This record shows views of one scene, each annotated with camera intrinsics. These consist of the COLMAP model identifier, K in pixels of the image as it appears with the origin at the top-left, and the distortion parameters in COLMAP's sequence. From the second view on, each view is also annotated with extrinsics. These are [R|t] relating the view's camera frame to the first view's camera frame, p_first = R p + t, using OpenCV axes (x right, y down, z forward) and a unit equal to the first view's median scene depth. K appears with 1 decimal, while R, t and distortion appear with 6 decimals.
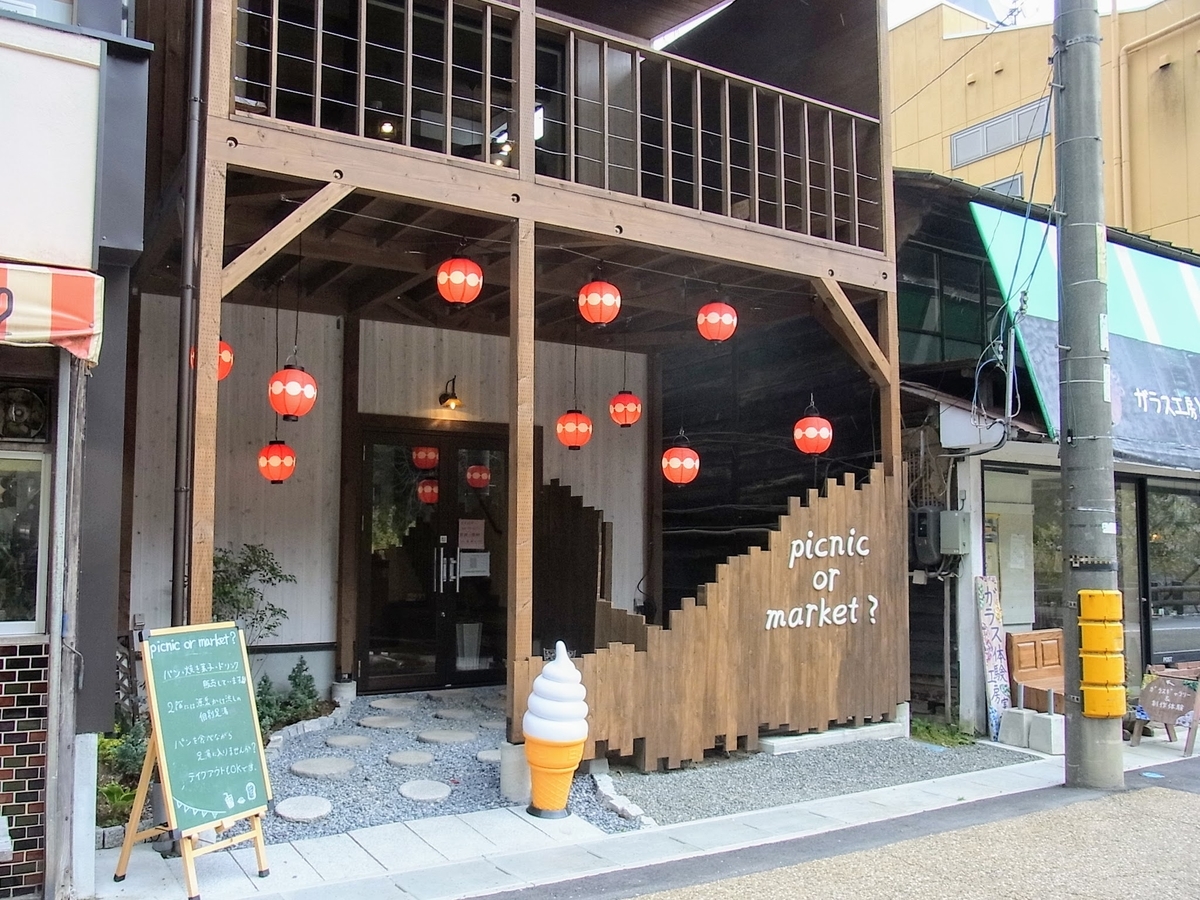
lens RADIAL K [[1039.5, 0, 604.3], [0, 1039.5, 438.4], [0, 0, 1]] dist [-0.107039, 0.164349]
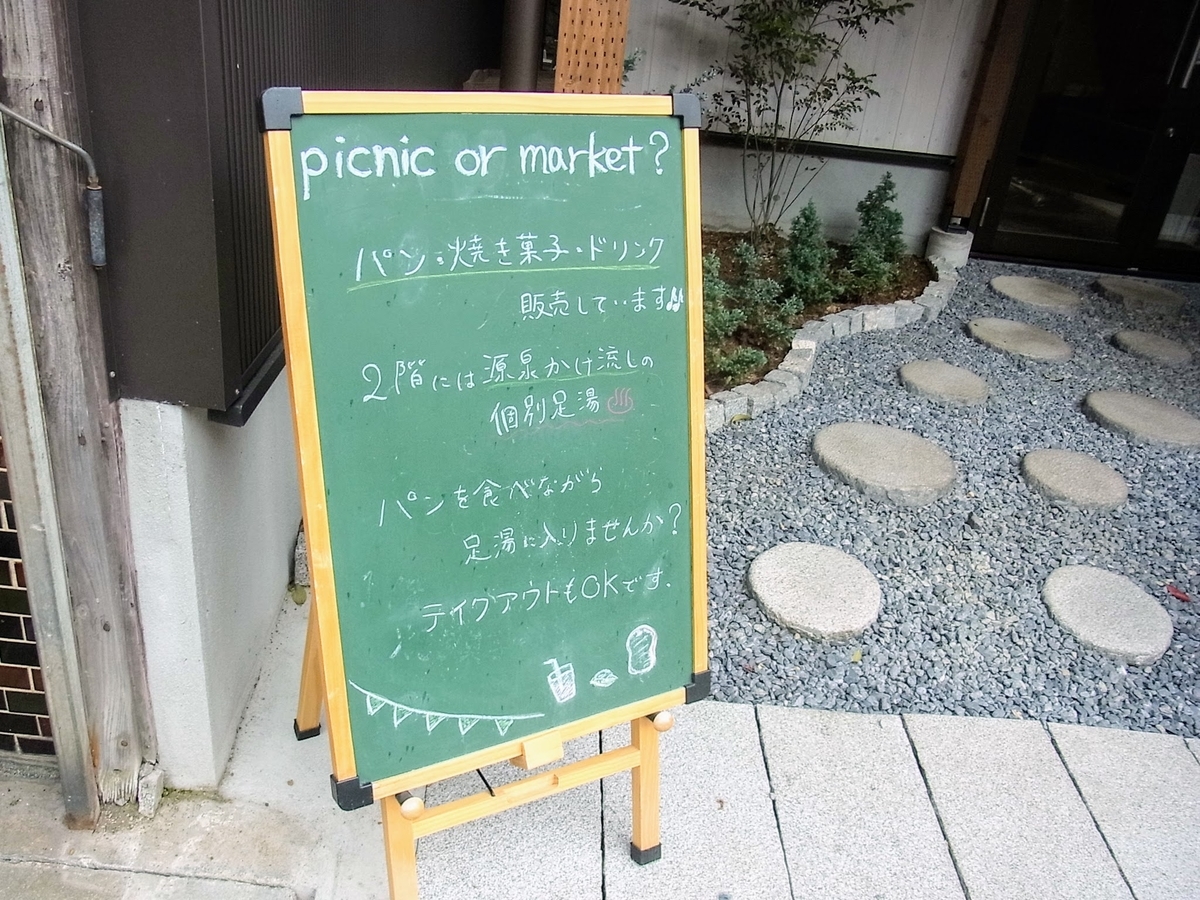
lens RADIAL K [[1039.5, 0, 604.3], [0, 1039.5, 438.4], [0, 0, 1]] dist [-0.107039, 0.164349]
pose [[0.841568, 0.303942, -0.446522, -0.156783], [-0.055260, 0.870771, 0.488573, 0.087736], [0.537316, -0.386493, 0.749609, 0.529422]]
